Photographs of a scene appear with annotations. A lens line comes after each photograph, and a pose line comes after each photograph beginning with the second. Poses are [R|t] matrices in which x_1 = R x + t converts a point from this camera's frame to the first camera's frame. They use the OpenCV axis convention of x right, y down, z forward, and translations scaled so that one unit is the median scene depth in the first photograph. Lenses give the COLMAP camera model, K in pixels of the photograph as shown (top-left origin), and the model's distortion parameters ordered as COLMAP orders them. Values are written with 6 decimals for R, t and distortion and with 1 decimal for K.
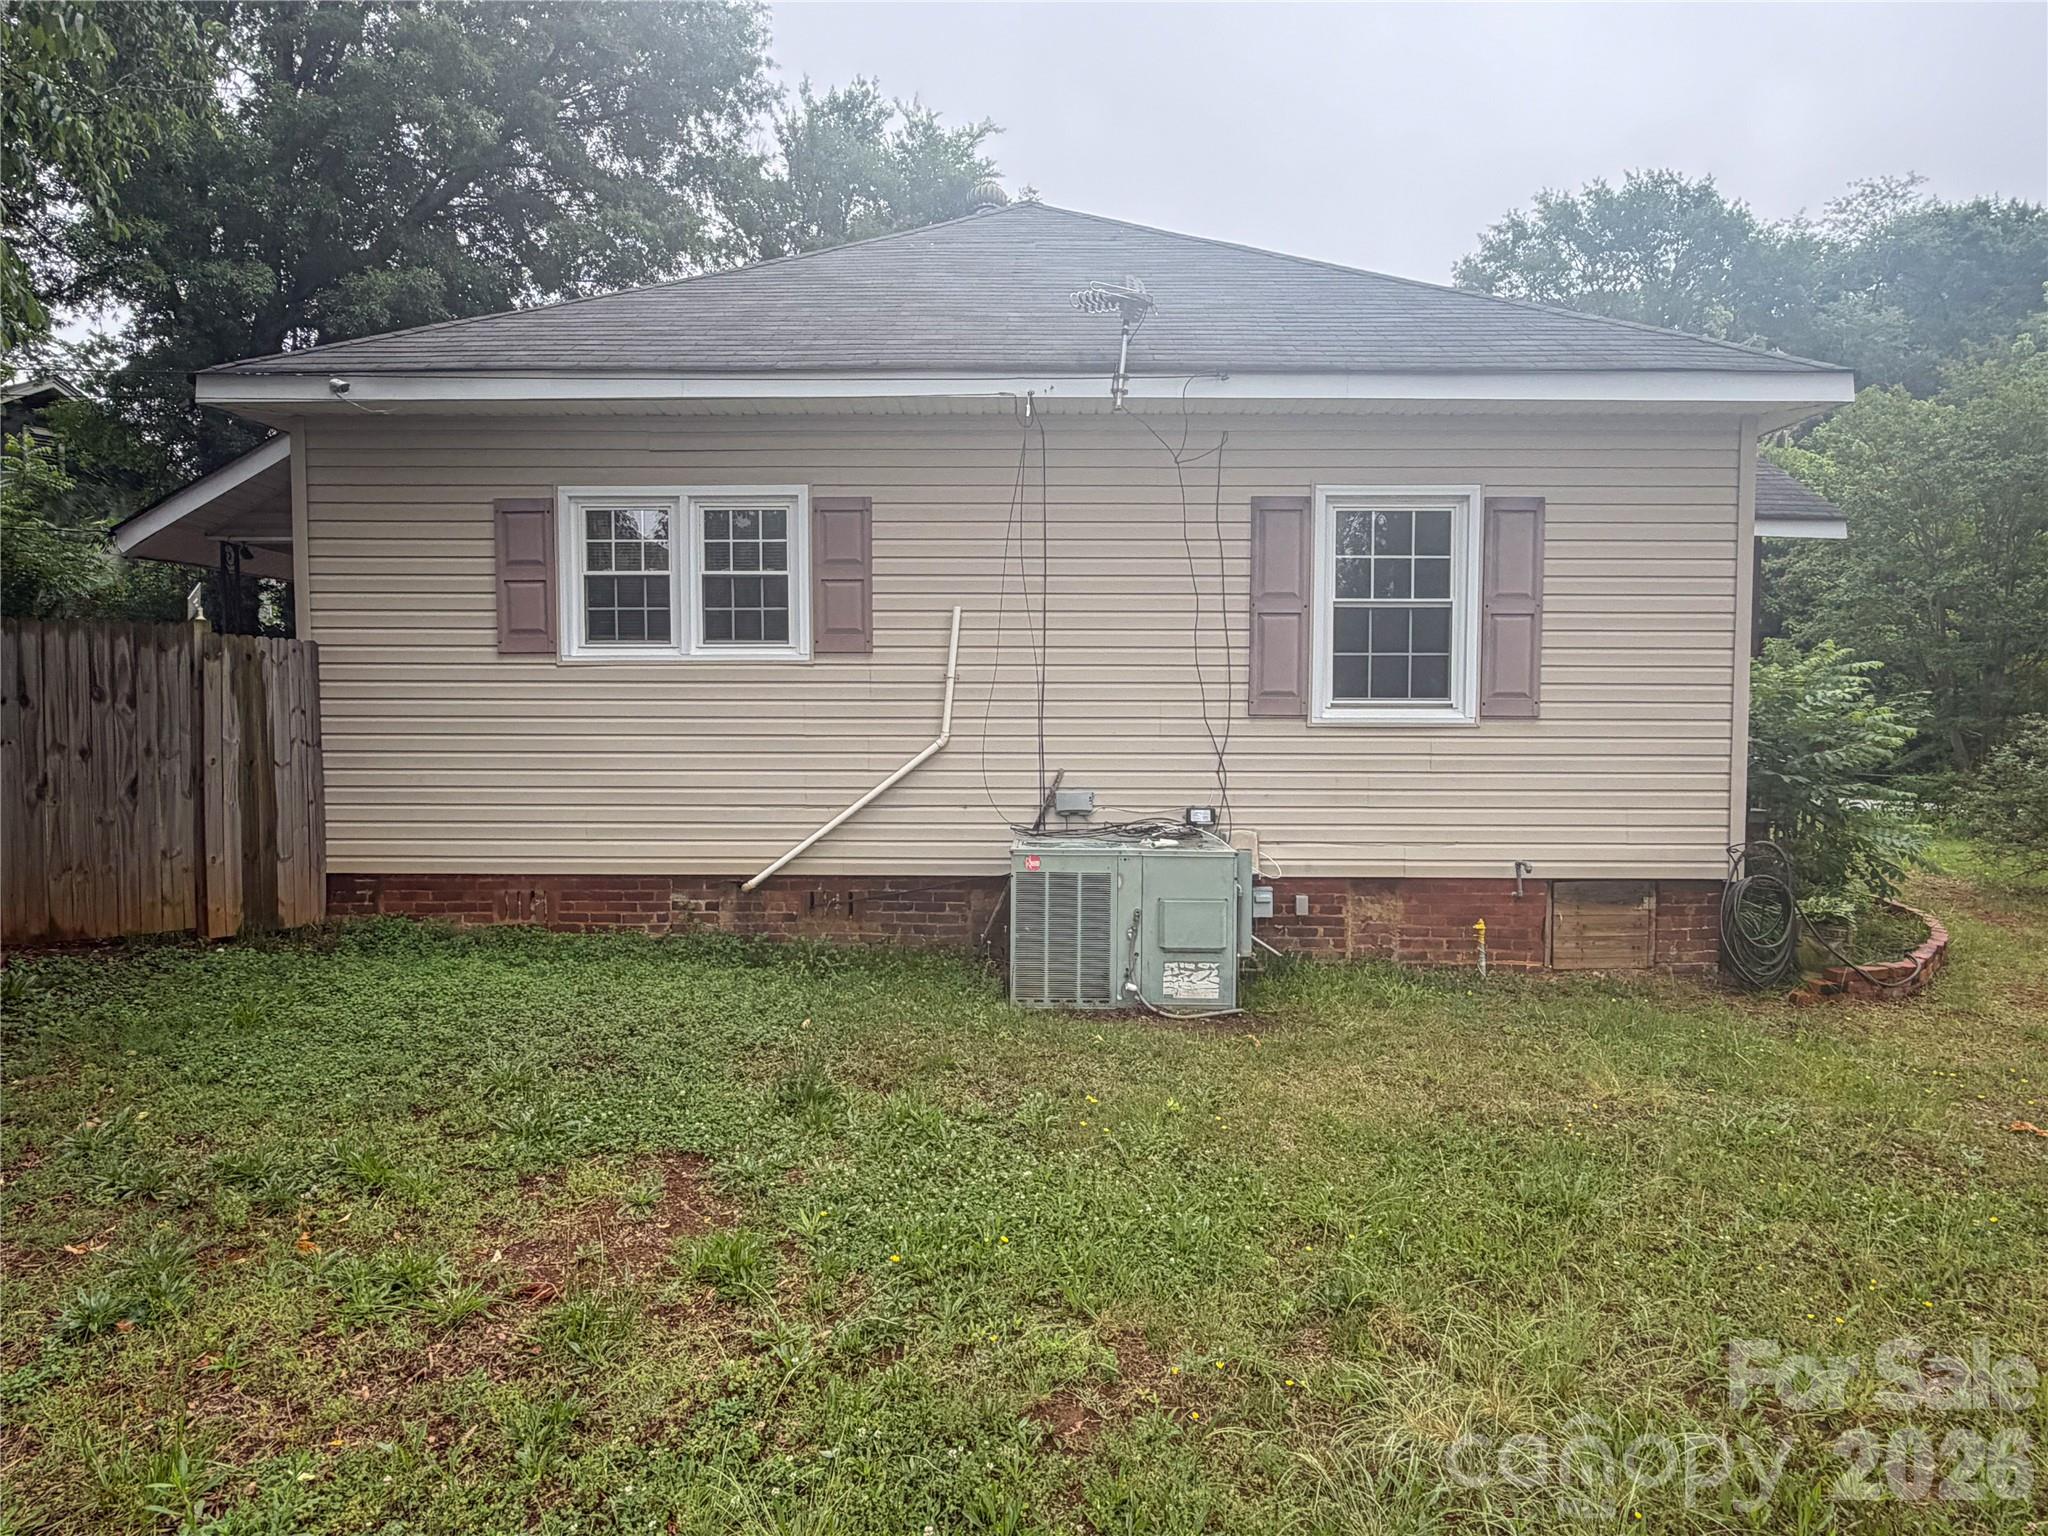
lens RADIAL K [[1284.8, 0, 1024.0], [0, 1284.8, 768.0], [0, 0, 1]] dist [-0.002800, 0.000775]
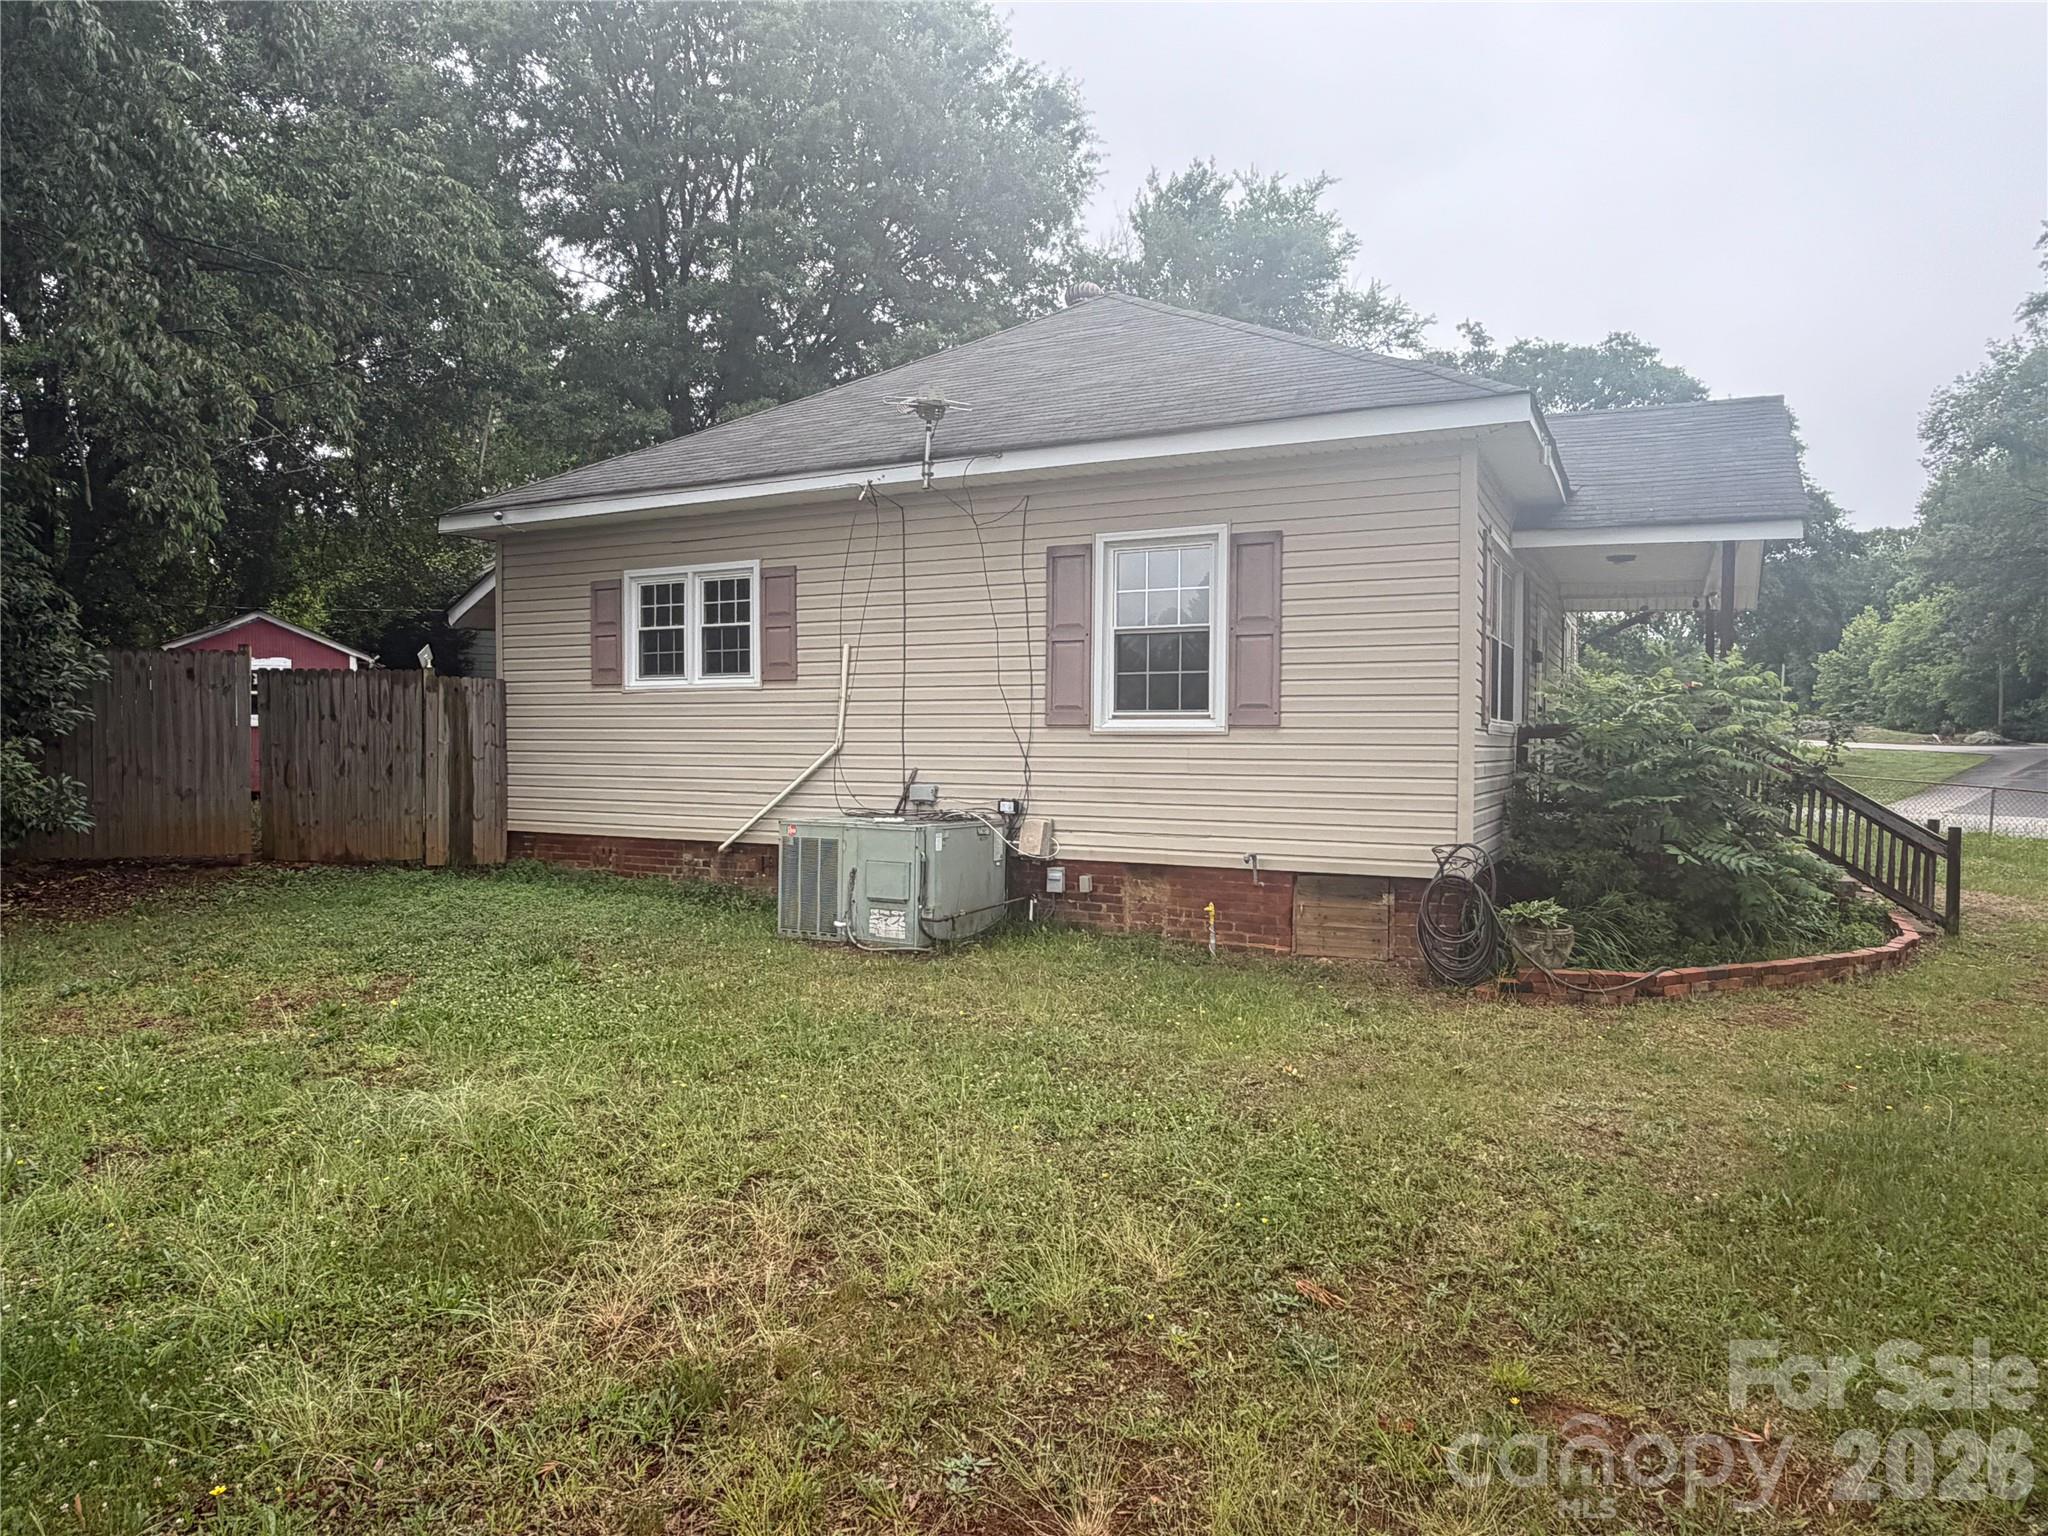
lens RADIAL K [[1284.8, 0, 1024.0], [0, 1284.8, 768.0], [0, 0, 1]] dist [-0.002800, 0.000775]
pose [[0.893854, 0.011497, -0.448210, 0.701931], [-0.023276, 0.999513, -0.020780, 0.025230], [0.447753, 0.029007, 0.893687, -0.097423]]
